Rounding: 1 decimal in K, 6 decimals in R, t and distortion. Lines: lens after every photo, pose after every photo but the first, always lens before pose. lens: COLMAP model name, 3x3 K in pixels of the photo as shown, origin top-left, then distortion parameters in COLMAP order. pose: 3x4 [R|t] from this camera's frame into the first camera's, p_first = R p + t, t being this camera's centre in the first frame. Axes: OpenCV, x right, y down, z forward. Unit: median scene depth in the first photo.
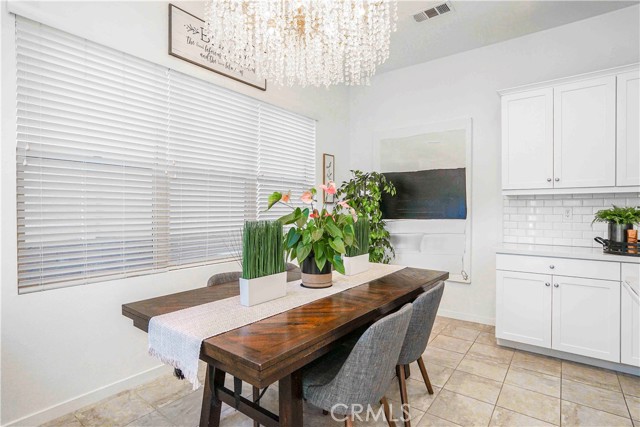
lens RADIAL K [[323.3, 0, 318.2], [0, 323.3, 211.1], [0, 0, 1]] dist [-0.019370, 0.001276]
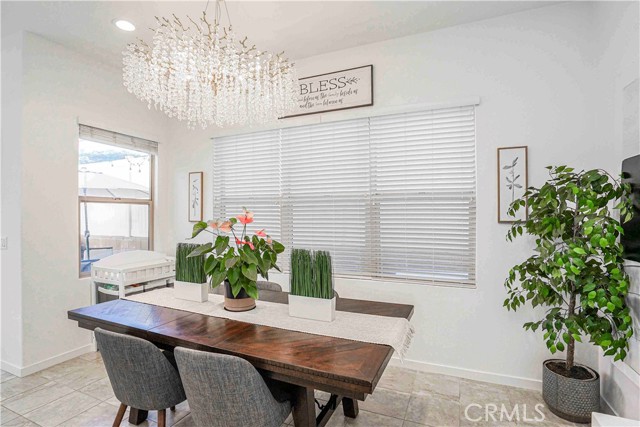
lens RADIAL K [[302.5, 0, 314.2], [0, 302.5, 212.4], [0, 0, 1]] dist [-0.062804, 0.022163]
pose [[0.251349, -0.015714, -0.967769, 0.754882], [-0.002934, 0.999851, -0.016997, -0.053691], [0.967892, 0.007112, 0.251266, 0.731196]]
